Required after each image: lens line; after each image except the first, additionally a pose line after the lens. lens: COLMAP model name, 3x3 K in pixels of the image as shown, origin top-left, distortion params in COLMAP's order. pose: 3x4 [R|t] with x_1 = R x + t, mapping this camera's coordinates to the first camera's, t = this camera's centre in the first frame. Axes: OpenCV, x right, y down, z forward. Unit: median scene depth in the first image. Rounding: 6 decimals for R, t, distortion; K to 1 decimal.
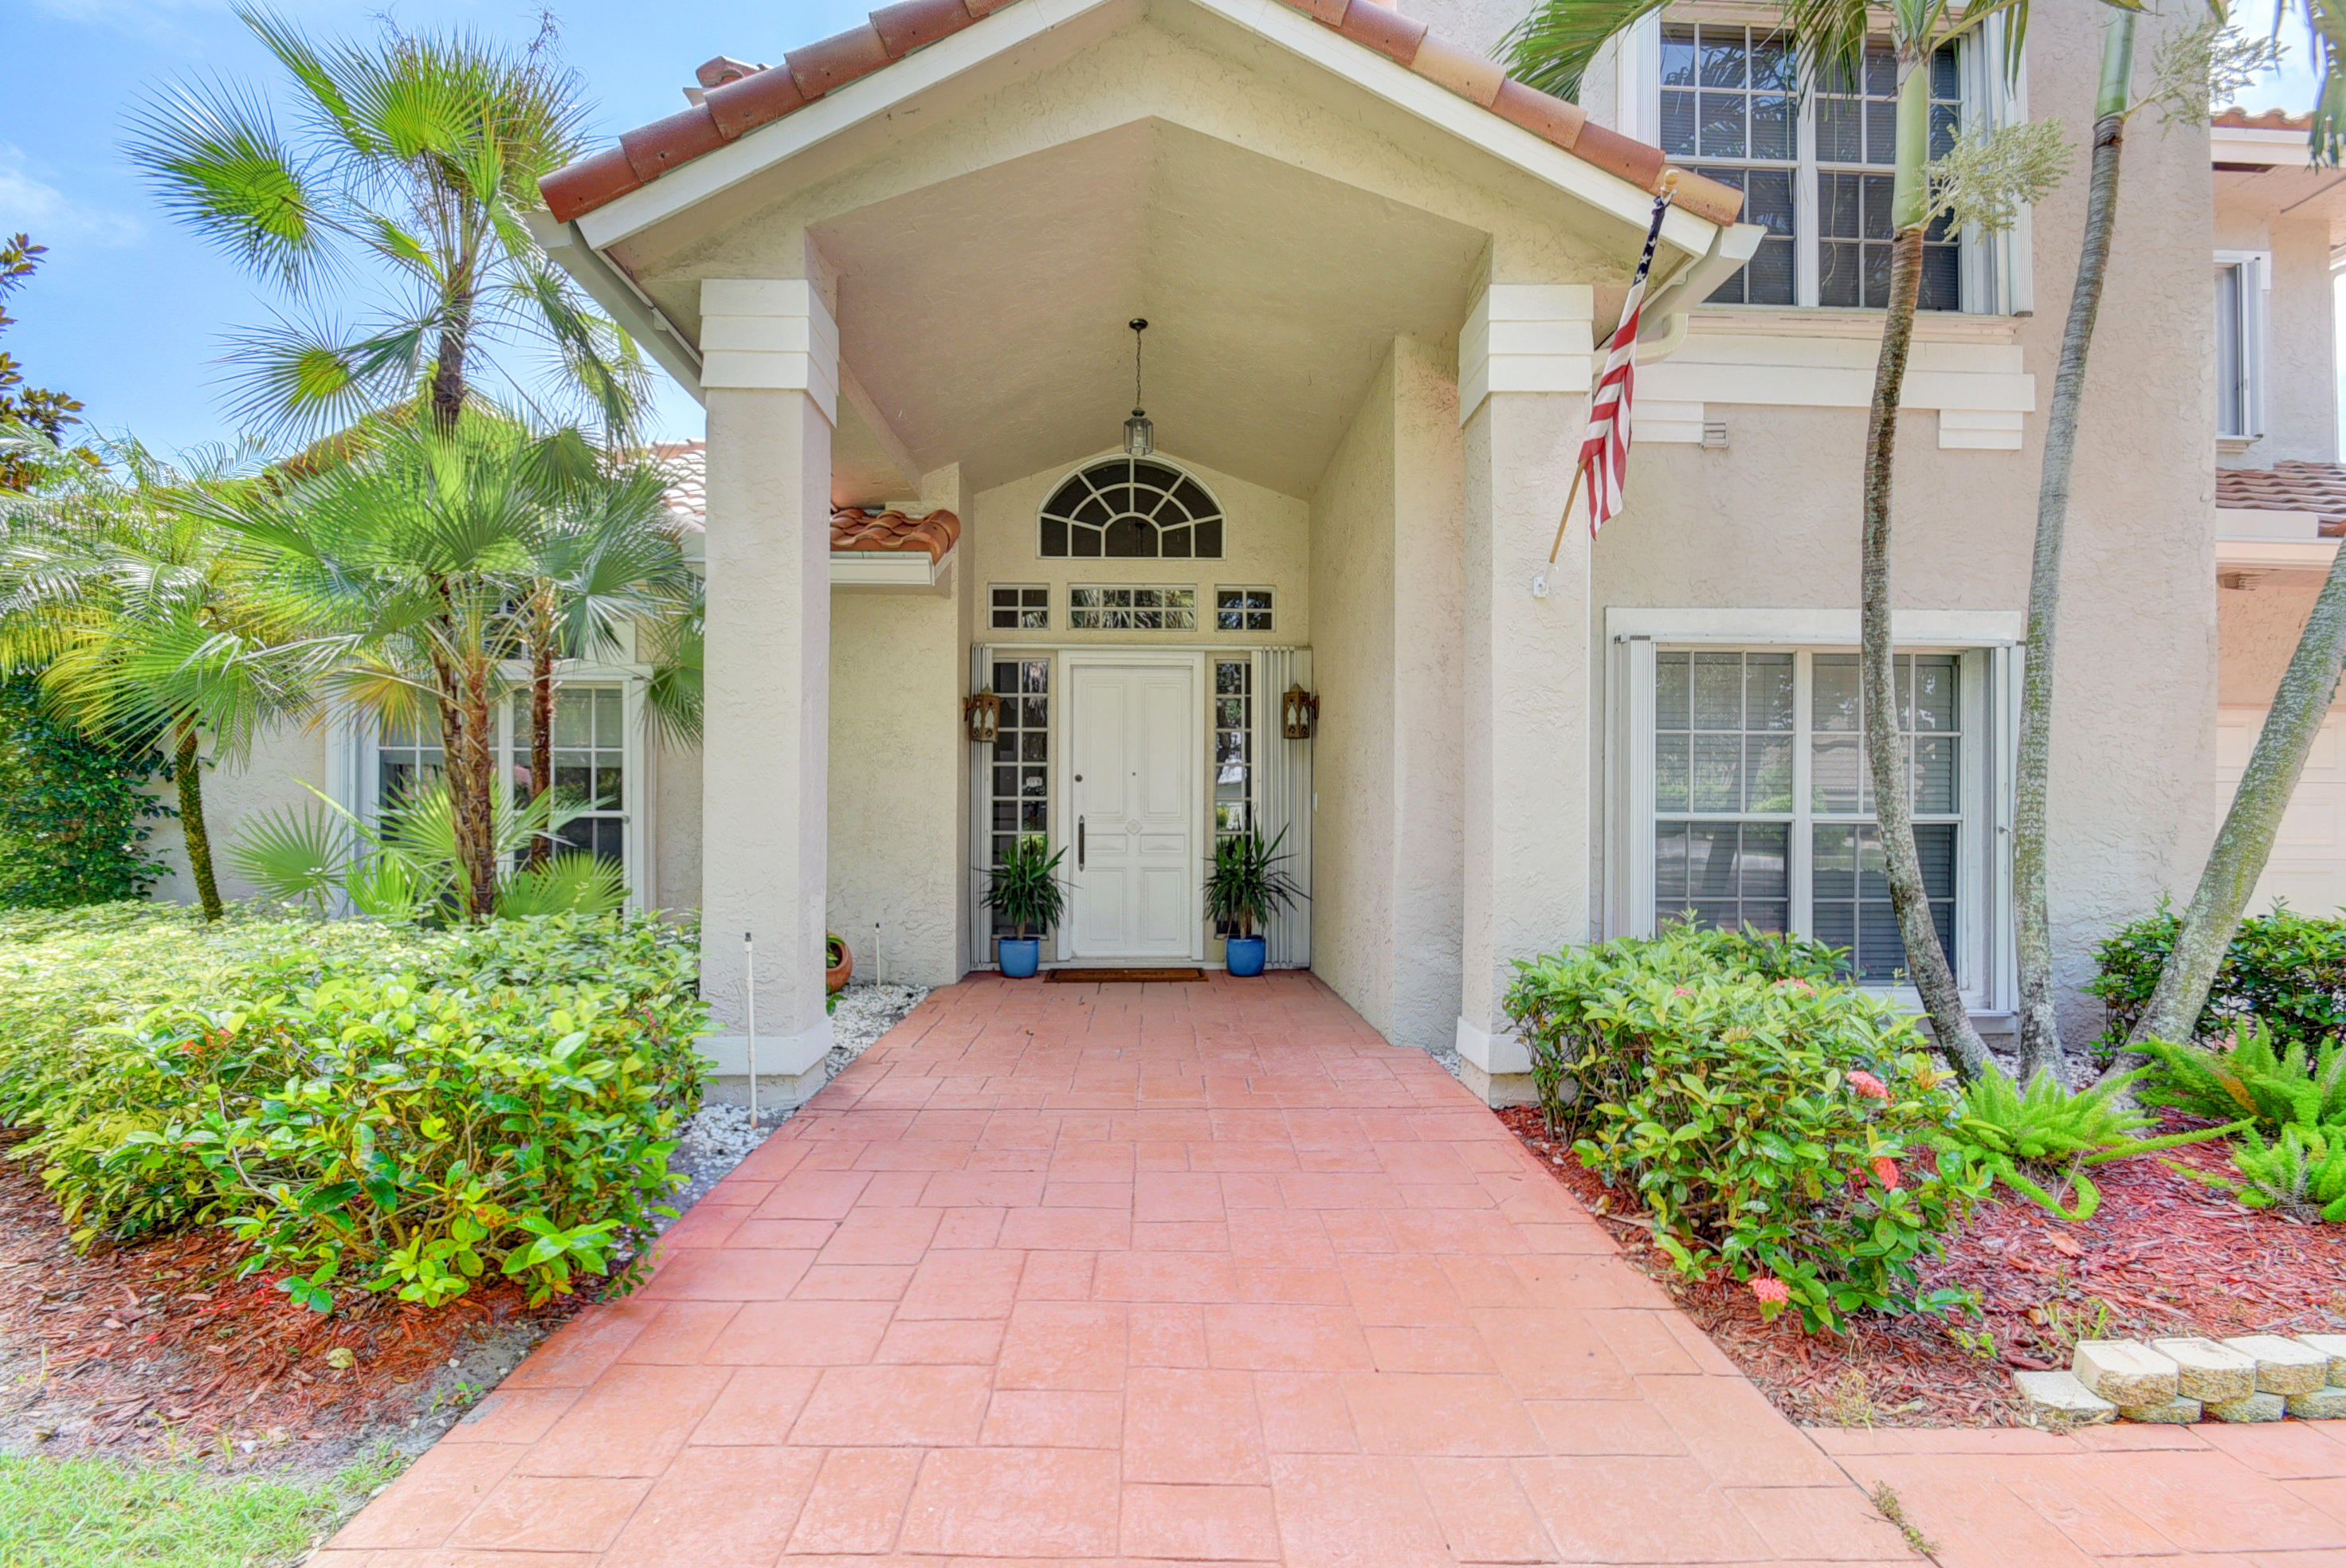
lens RADIAL K [[1016.2, 0, 1180.9], [0, 1016.2, 793.8], [0, 0, 1]] dist [0.011550, -0.000838]
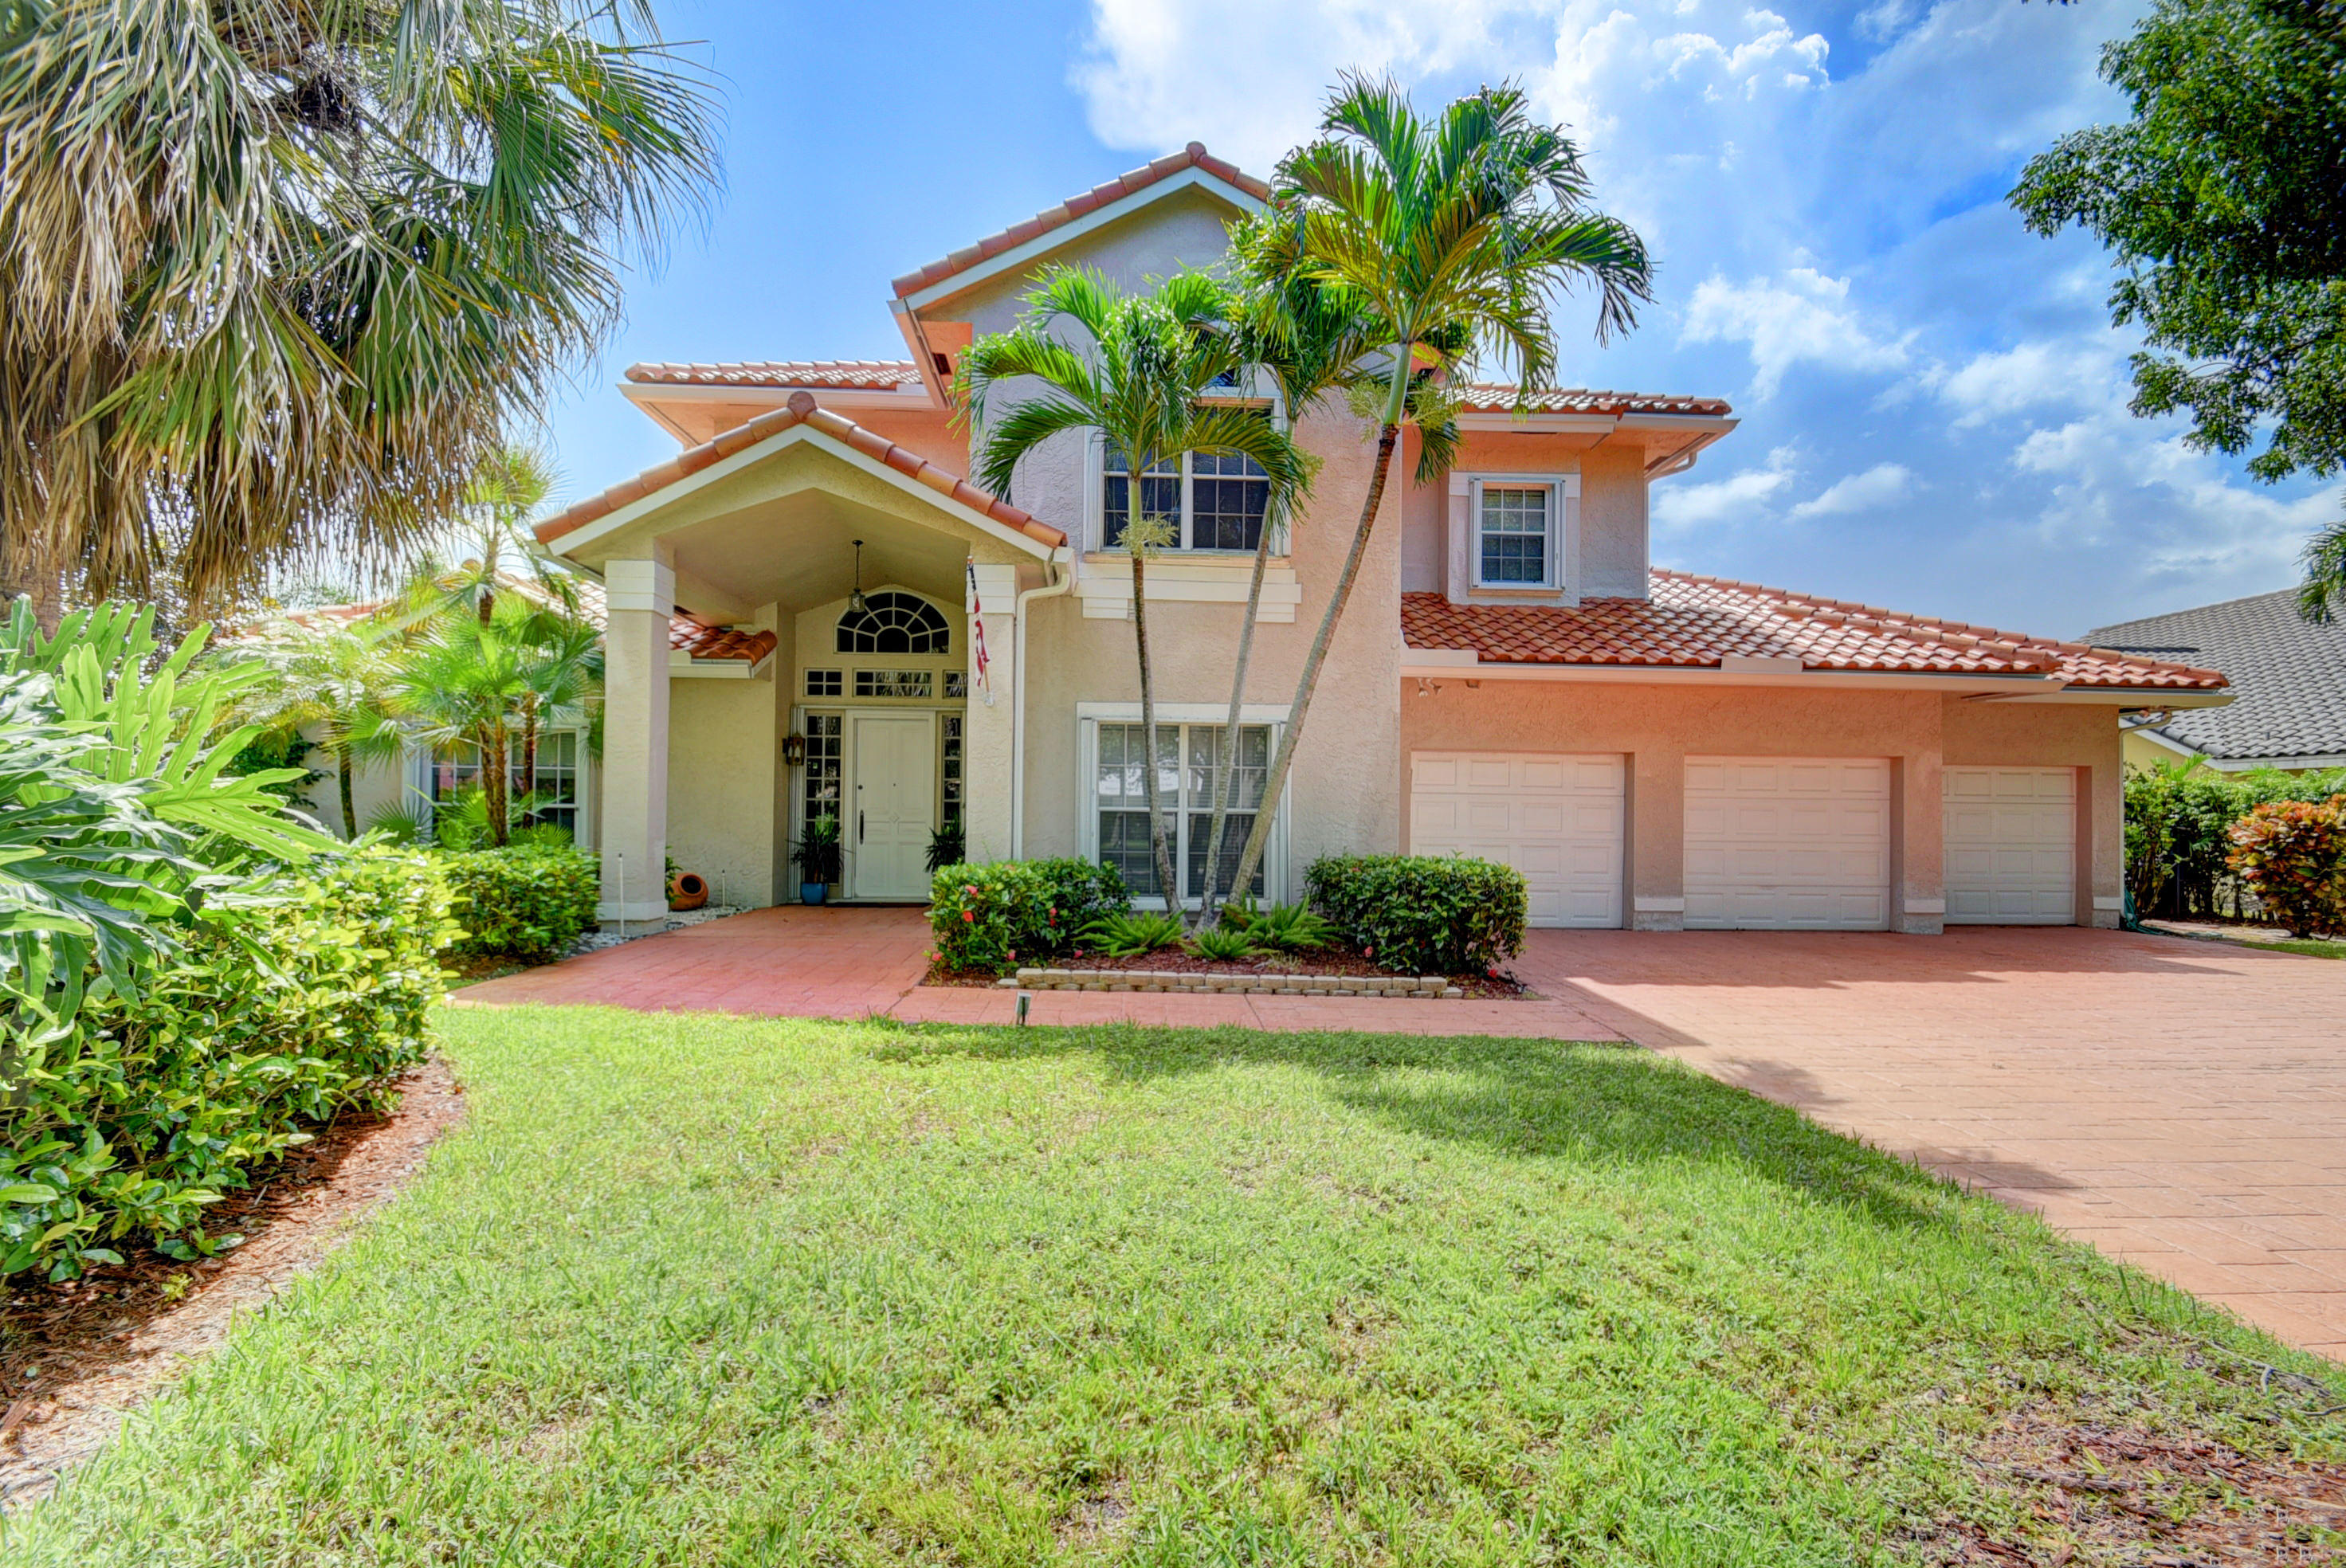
lens RADIAL K [[1016.2, 0, 1181.6], [0, 1016.2, 801.0], [0, 0, 1]] dist [0.011550, -0.000838]
pose [[0.999894, 0.007756, 0.012286, 0.449559], [-0.007696, 0.999958, -0.004972, 0.012045], [-0.012324, 0.004877, 0.999912, -0.726883]]
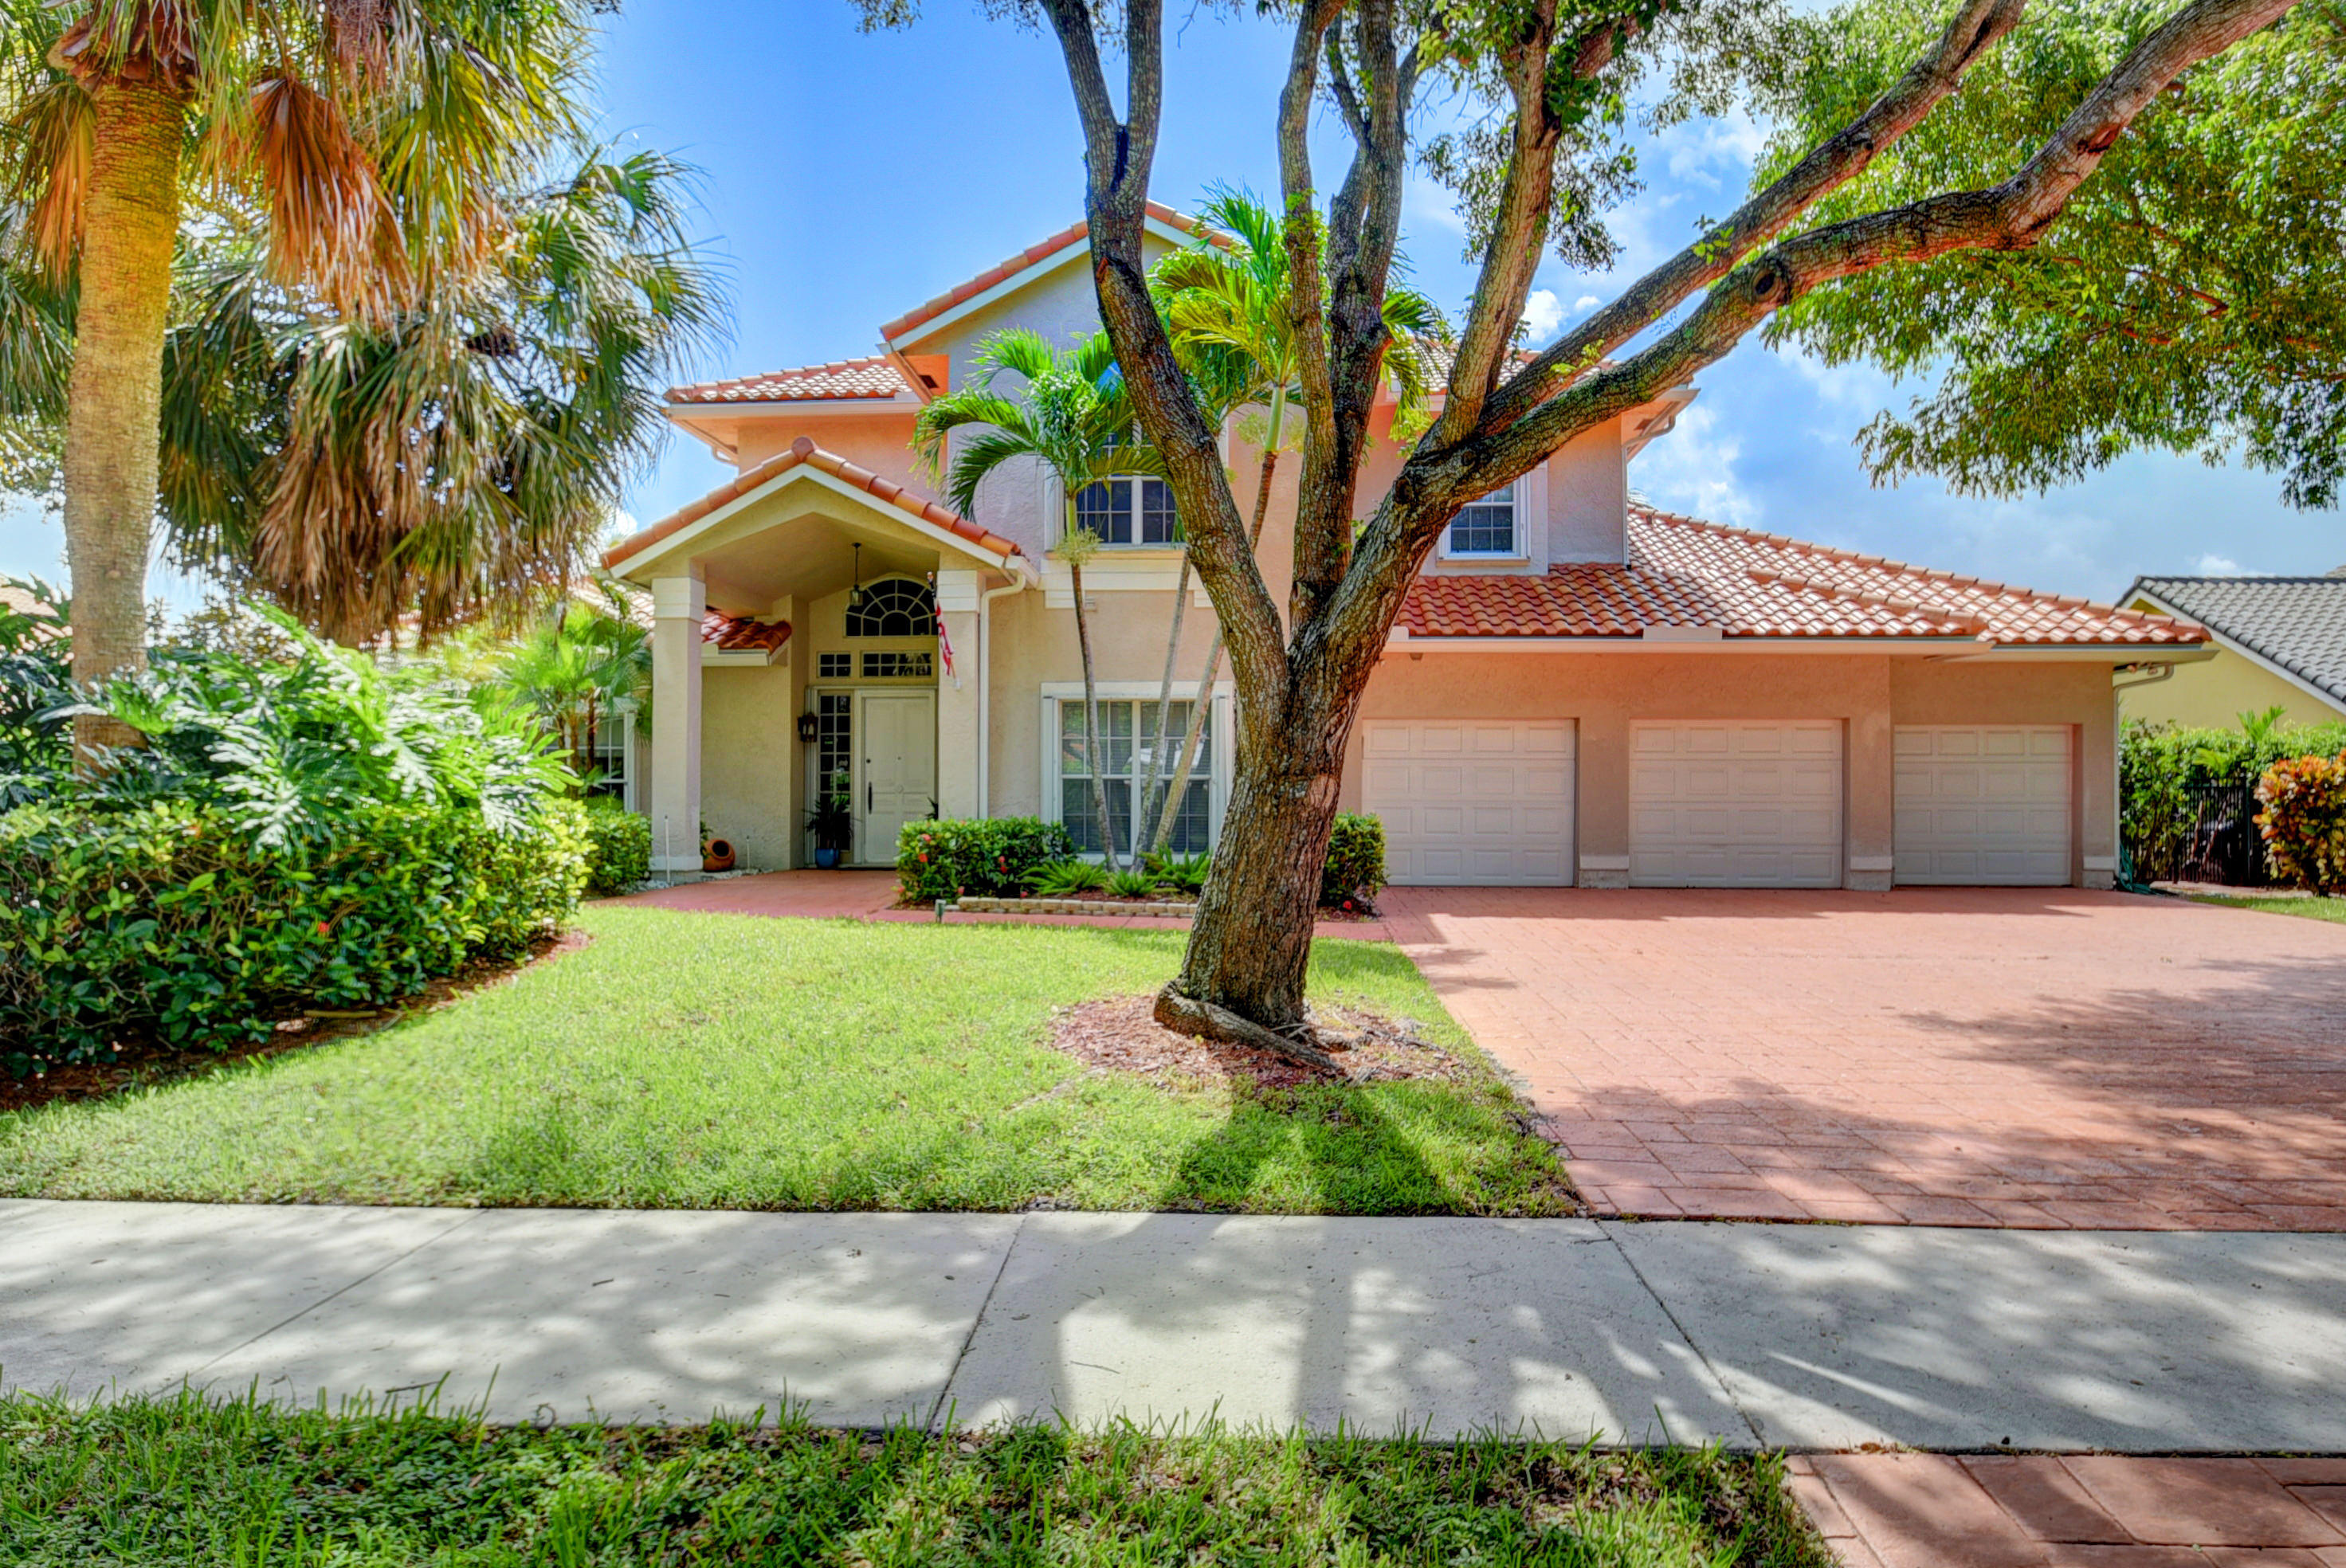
lens RADIAL K [[1347.2, 0, 1180.1], [0, 1347.2, 781.9], [0, 0, 1]] dist [-0.016299, 0.003339]
pose [[0.994153, -0.003388, -0.107925, 0.783208], [0.003074, 0.999991, -0.003078, 0.033576], [0.107935, 0.002728, 0.994154, -1.434730]]
